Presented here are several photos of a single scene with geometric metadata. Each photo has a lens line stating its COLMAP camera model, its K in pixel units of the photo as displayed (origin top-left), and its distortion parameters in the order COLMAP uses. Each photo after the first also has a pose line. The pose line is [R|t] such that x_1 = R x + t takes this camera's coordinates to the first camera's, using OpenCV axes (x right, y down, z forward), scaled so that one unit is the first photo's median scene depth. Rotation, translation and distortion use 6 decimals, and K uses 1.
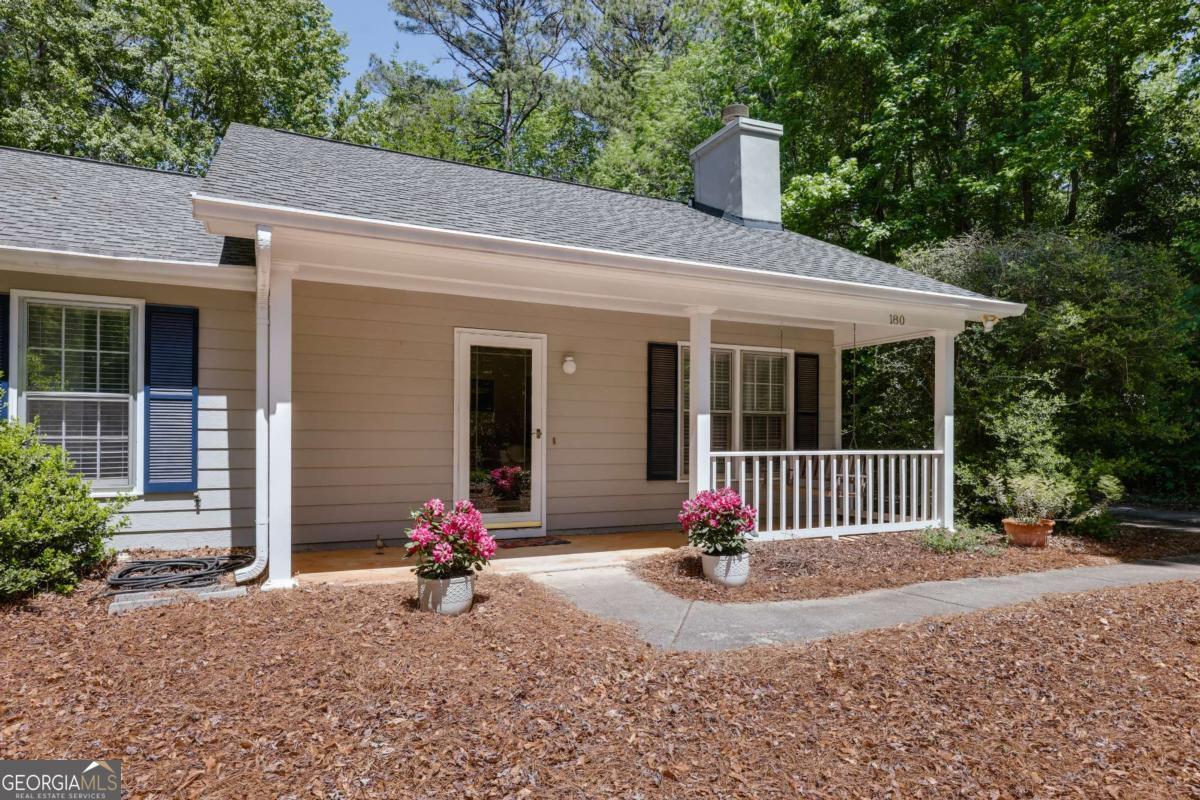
lens RADIAL K [[714.8, 0, 595.8], [0, 714.8, 431.0], [0, 0, 1]] dist [0.000871, -0.000764]
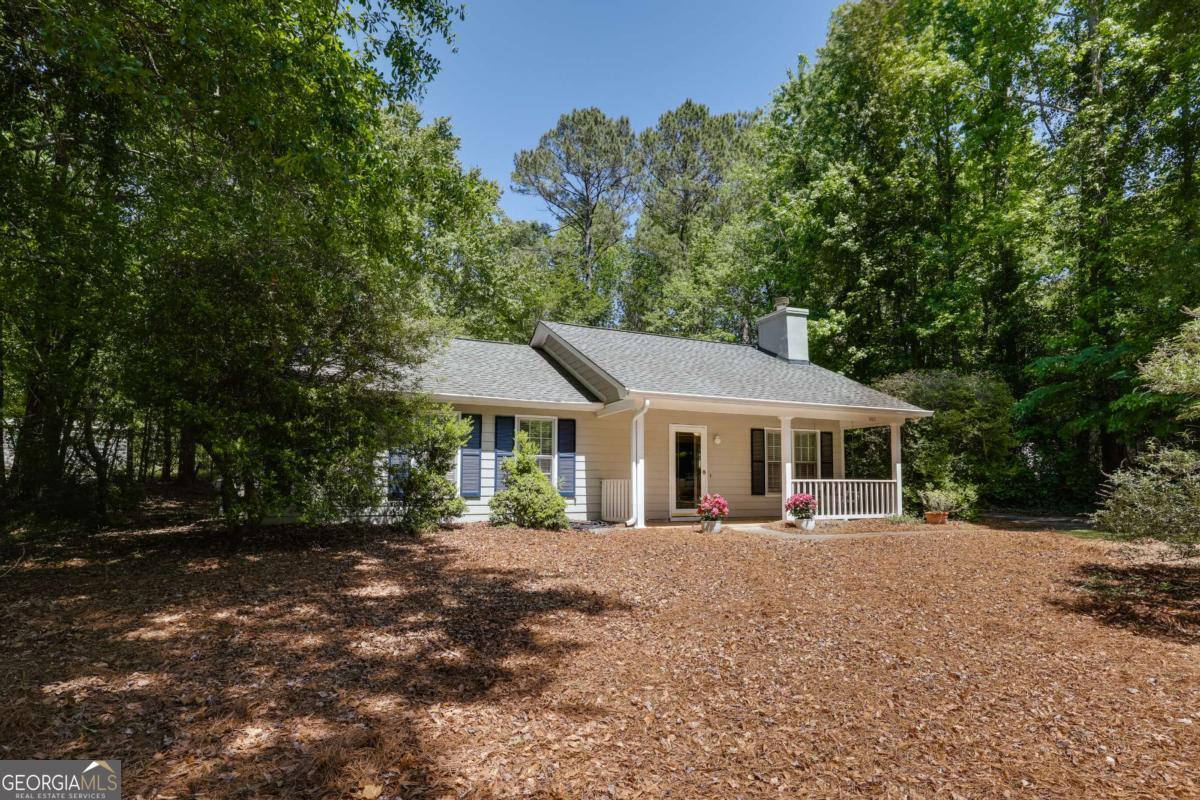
lens RADIAL K [[605.6, 0, 601.5], [0, 605.6, 440.5], [0, 0, 1]] dist [0.001356, 0.000156]
pose [[0.999685, -0.002844, -0.024930, -0.333859], [0.001383, 0.998291, -0.058428, 0.014084], [0.025054, 0.058375, 0.997980, -0.802776]]
